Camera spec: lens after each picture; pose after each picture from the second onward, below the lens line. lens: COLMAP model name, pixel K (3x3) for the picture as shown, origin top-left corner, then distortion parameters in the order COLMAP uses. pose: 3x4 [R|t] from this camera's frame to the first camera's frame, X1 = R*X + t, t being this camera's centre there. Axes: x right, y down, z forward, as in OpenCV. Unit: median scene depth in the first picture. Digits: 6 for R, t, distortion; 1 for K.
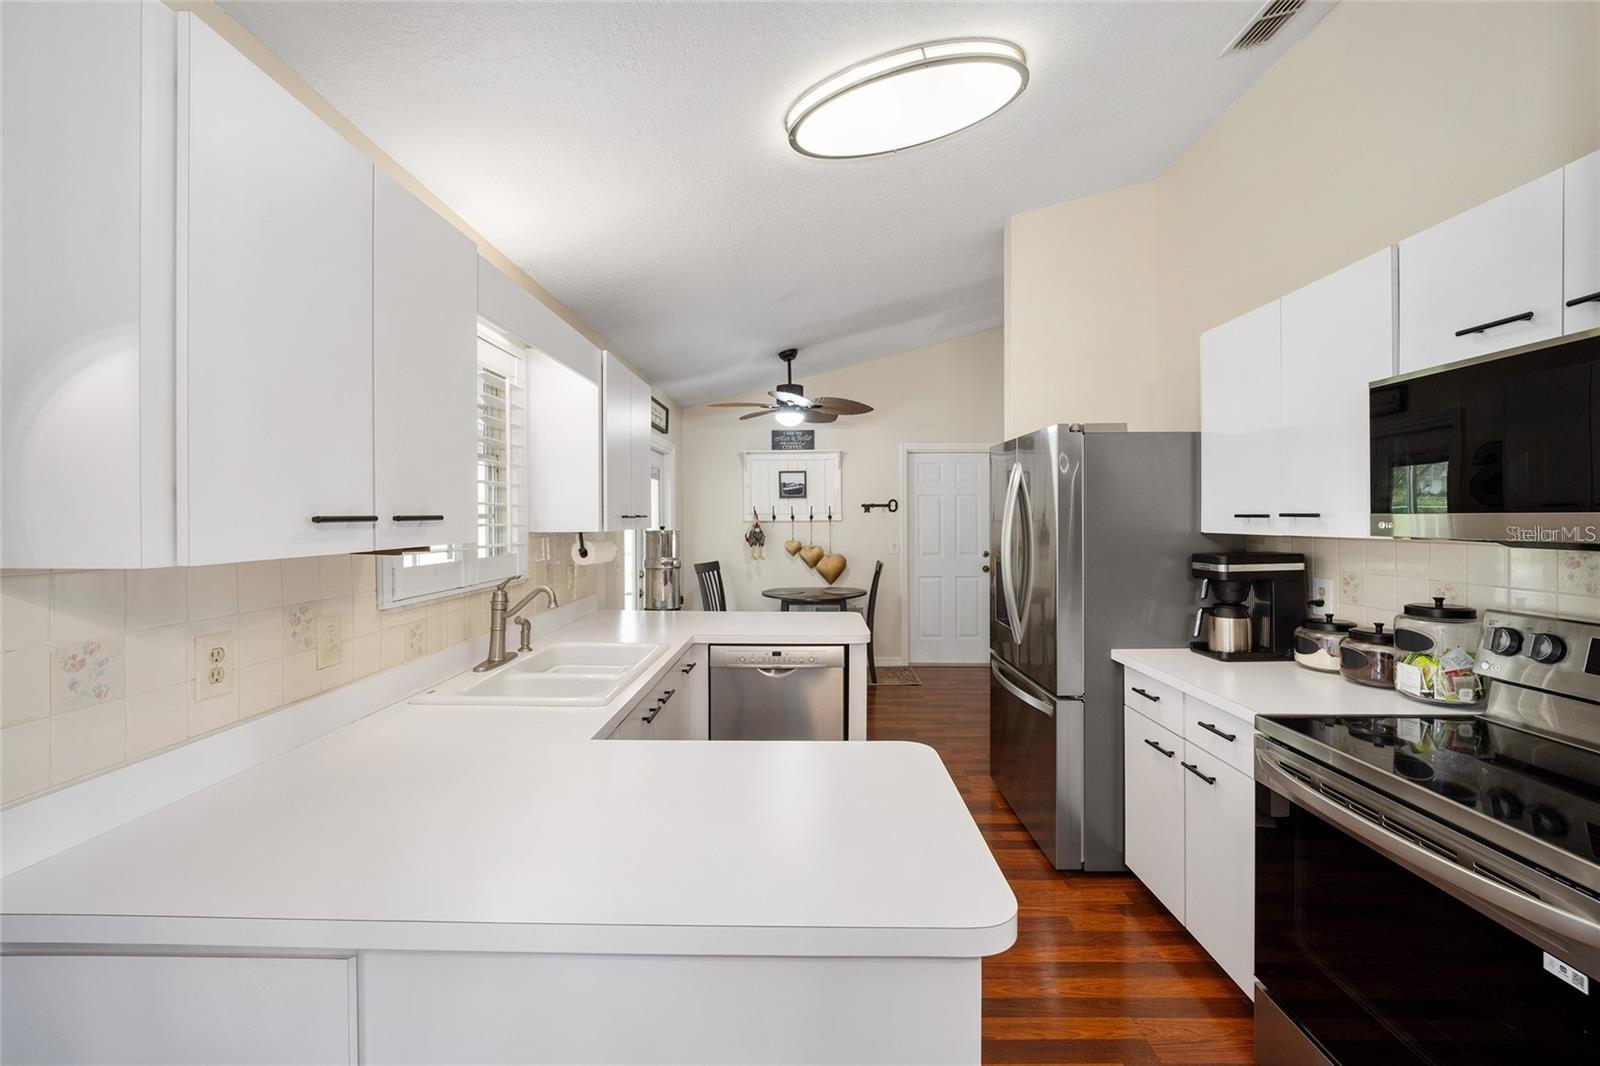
lens RADIAL K [[653.7, 0, 796.2], [0, 653.7, 527.0], [0, 0, 1]] dist [-0.002172, 0.000372]
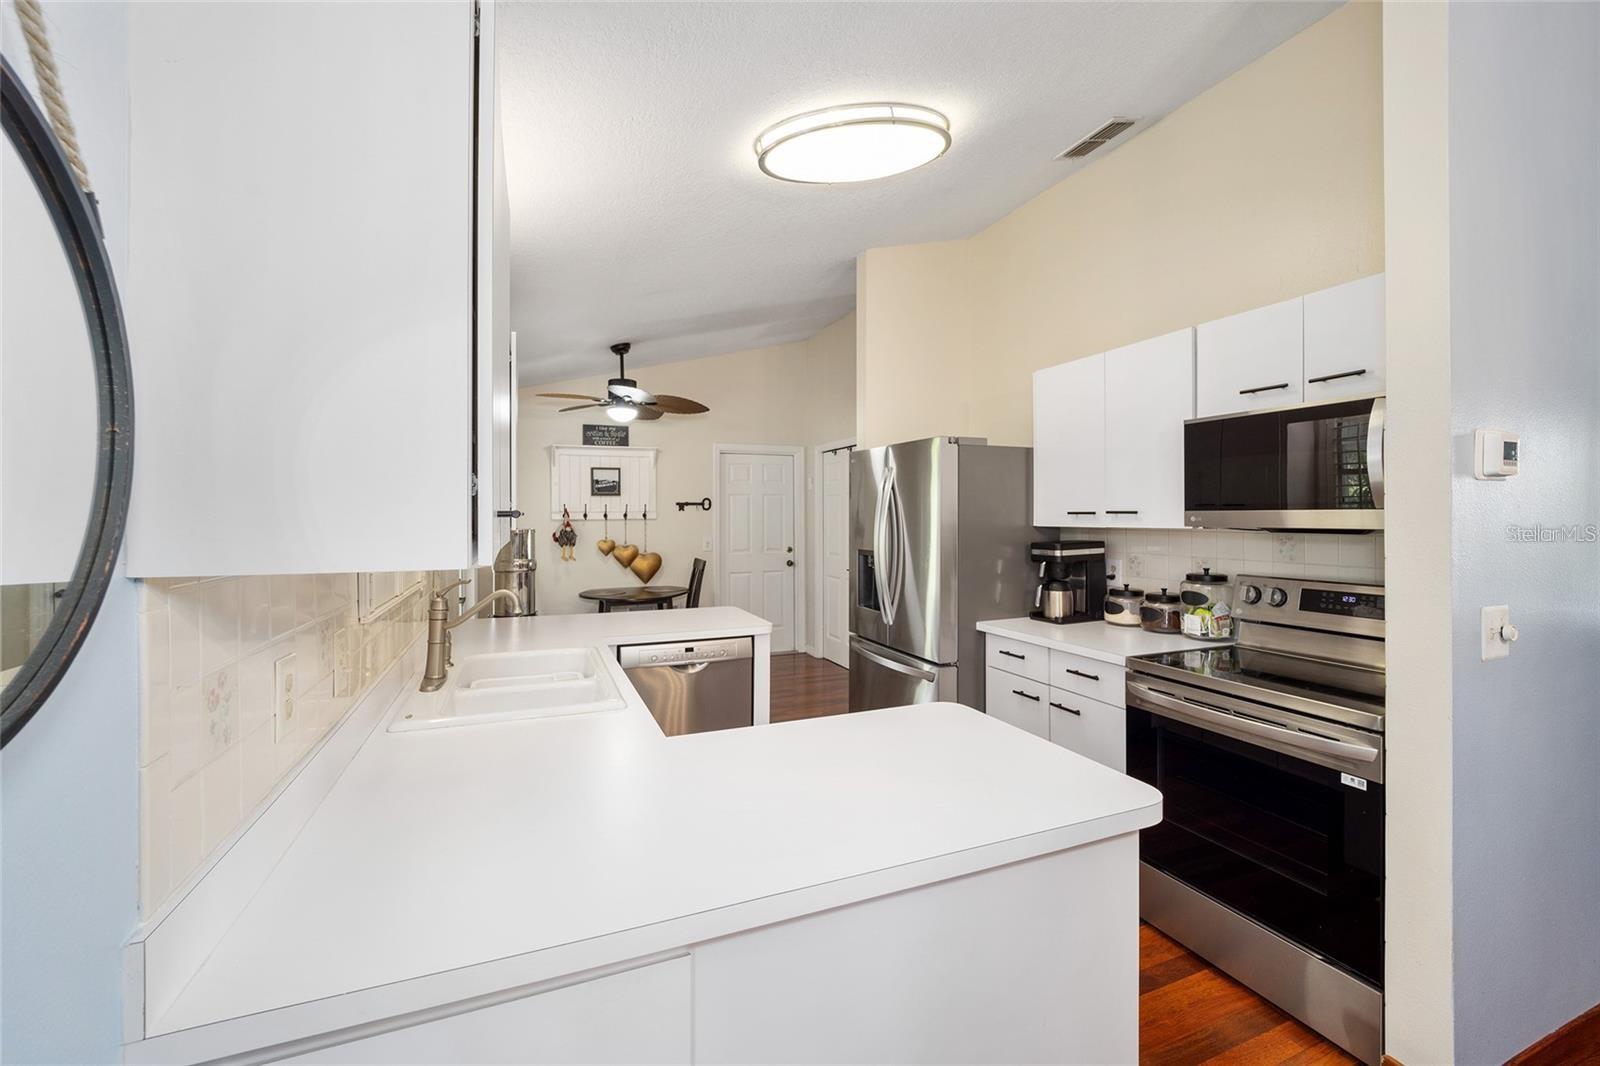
lens RADIAL K [[653.7, 0, 796.2], [0, 653.7, 527.0], [0, 0, 1]] dist [-0.002172, 0.000372]
pose [[0.917877, -0.007132, 0.396802, -0.303650], [0.006649, 0.999975, 0.002593, 0.003276], [-0.396810, 0.000258, 0.917901, 0.007380]]
